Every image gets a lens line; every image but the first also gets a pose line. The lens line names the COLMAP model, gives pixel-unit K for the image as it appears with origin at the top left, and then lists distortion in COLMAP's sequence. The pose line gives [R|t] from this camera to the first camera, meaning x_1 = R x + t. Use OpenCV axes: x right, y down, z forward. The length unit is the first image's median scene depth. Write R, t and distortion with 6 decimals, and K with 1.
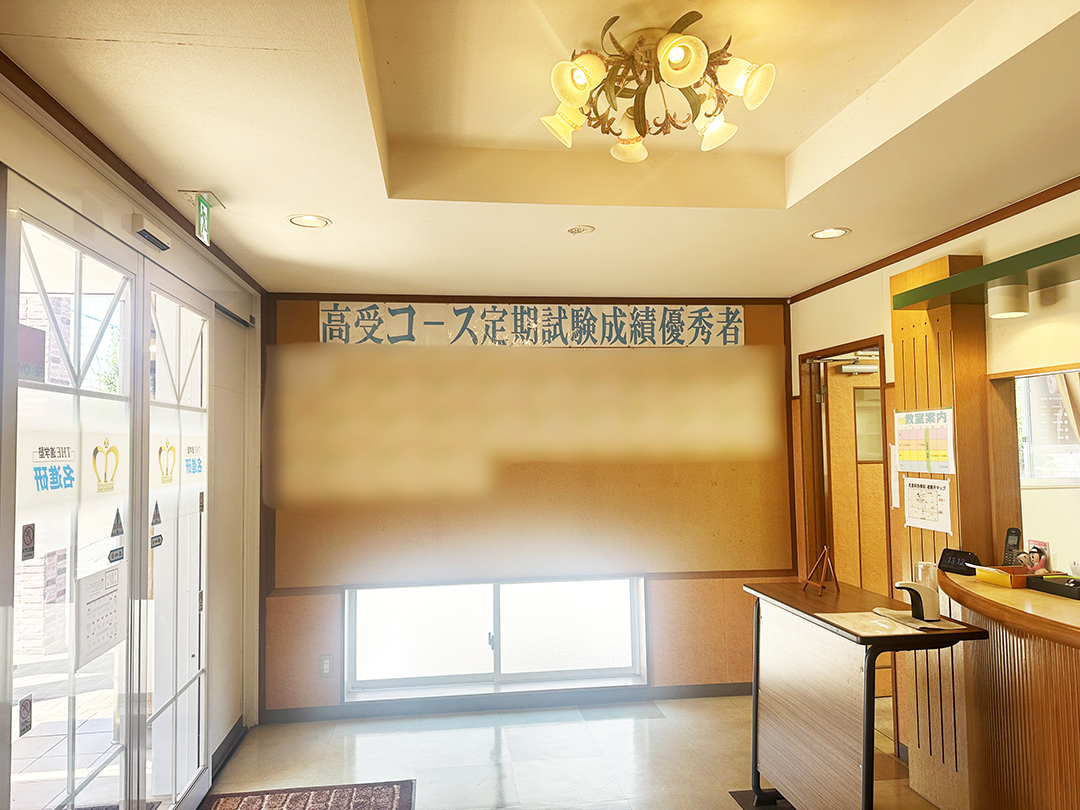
lens RADIAL K [[762.2, 0, 539.1], [0, 762.2, 405.0], [0, 0, 1]] dist [-0.006671, -0.003700]
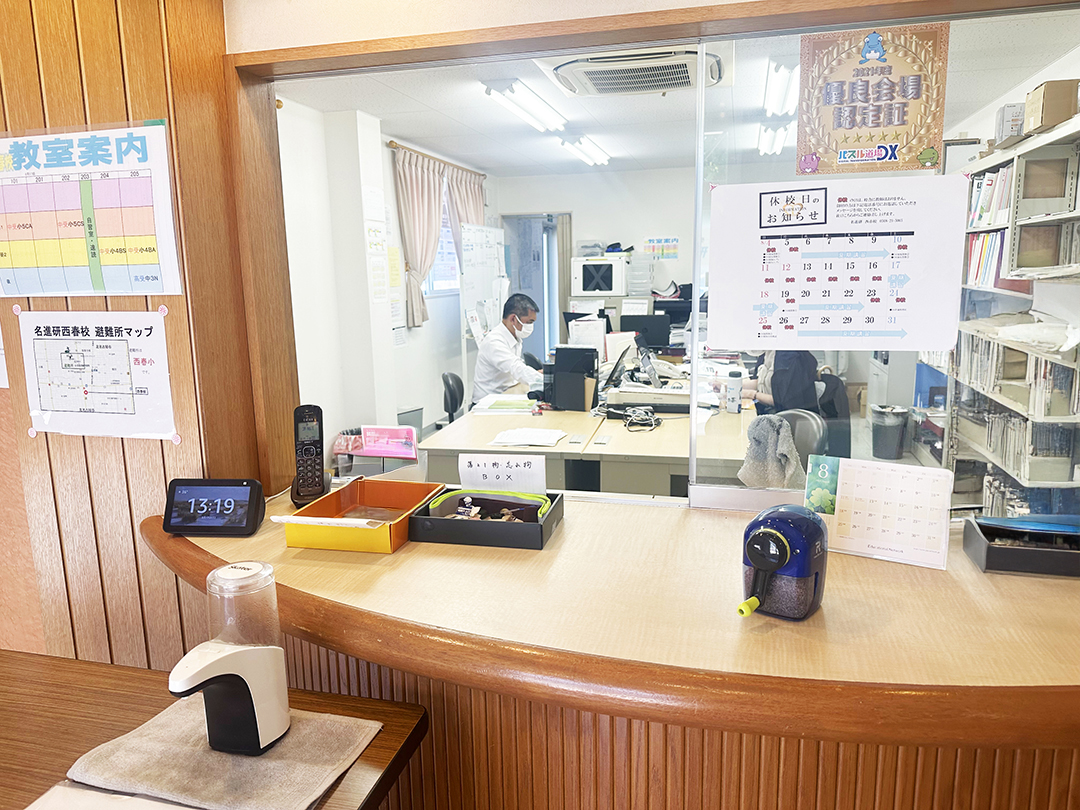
lens RADIAL K [[762.2, 0, 539.5], [0, 762.2, 404.4], [0, 0, 1]] dist [-0.006671, -0.003700]
pose [[0.374038, -0.156630, 0.914091, 0.228727], [-0.032351, 0.982832, 0.181646, 0.065767], [-0.926849, -0.097515, 0.362549, 0.641742]]
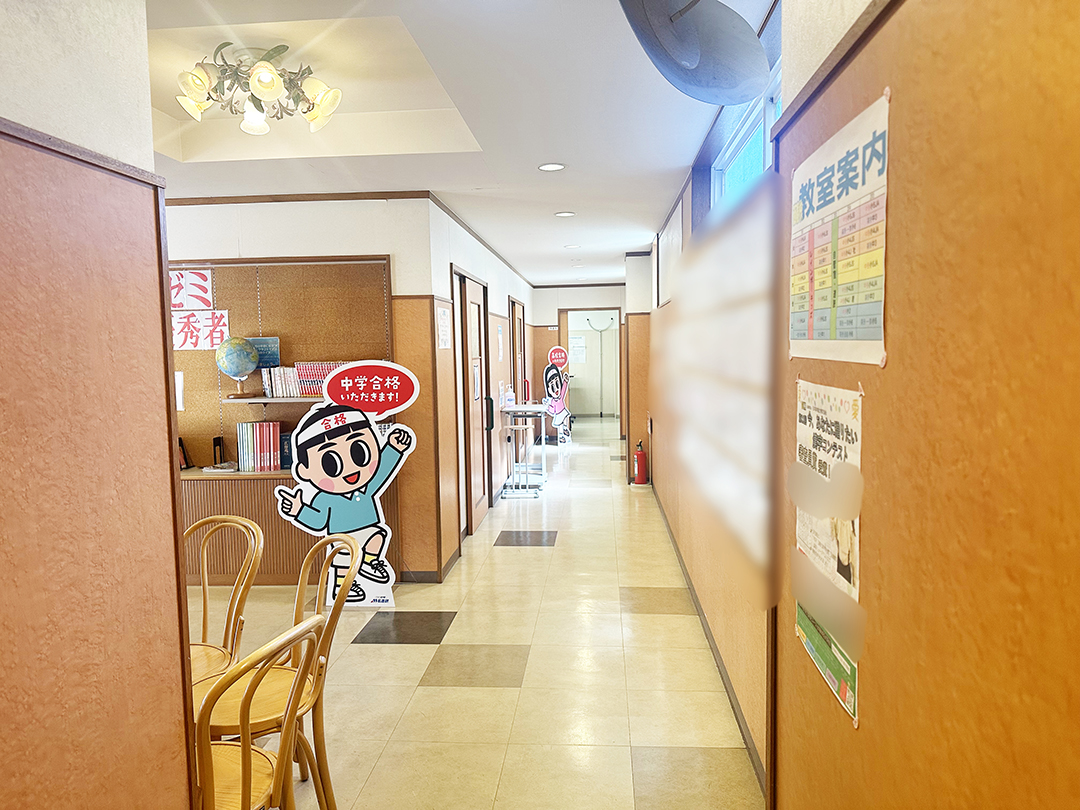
lens RADIAL K [[762.2, 0, 540.4], [0, 762.2, 403.3], [0, 0, 1]] dist [-0.006671, -0.003700]
pose [[-0.977142, 0.012678, 0.212211, 0.240500], [0.018261, 0.999536, 0.024370, 0.208238], [-0.211804, 0.027688, -0.976920, 1.313426]]
